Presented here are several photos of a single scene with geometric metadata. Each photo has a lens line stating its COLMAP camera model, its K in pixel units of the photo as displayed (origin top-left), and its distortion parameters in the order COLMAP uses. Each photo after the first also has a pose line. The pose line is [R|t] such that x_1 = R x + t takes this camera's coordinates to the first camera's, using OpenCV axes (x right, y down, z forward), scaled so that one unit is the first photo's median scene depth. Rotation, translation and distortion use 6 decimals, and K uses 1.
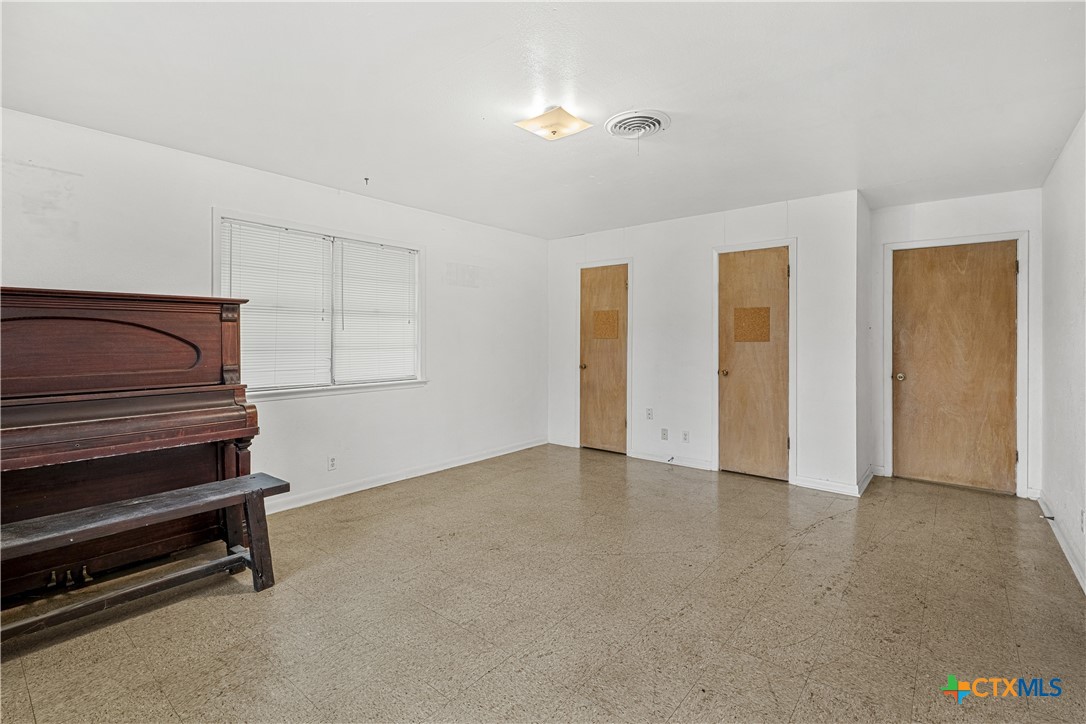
lens RADIAL K [[501.9, 0, 539.8], [0, 501.9, 339.3], [0, 0, 1]] dist [0.000186, -0.000062]
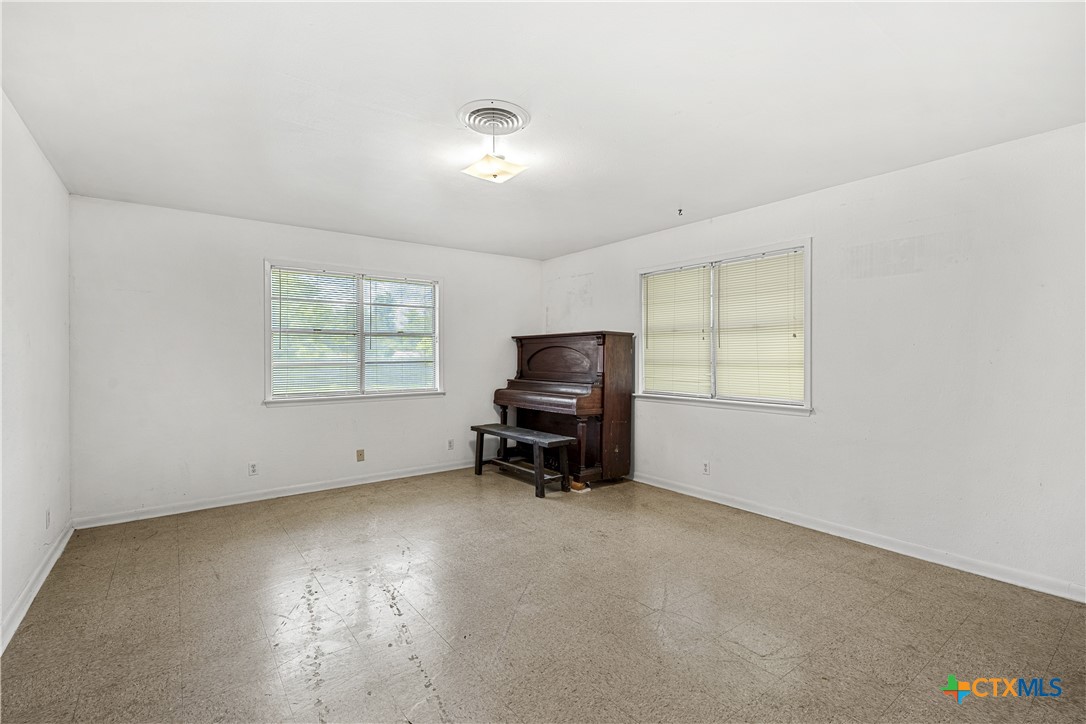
lens RADIAL K [[488.1, 0, 545.7], [0, 488.1, 361.2], [0, 0, 1]] dist [-0.000670, -0.000274]
pose [[-0.230755, 0.011022, -0.972949, 0.713111], [0.000137, 0.999936, 0.011295, -0.001658], [0.973012, 0.002473, -0.230742, 0.904779]]
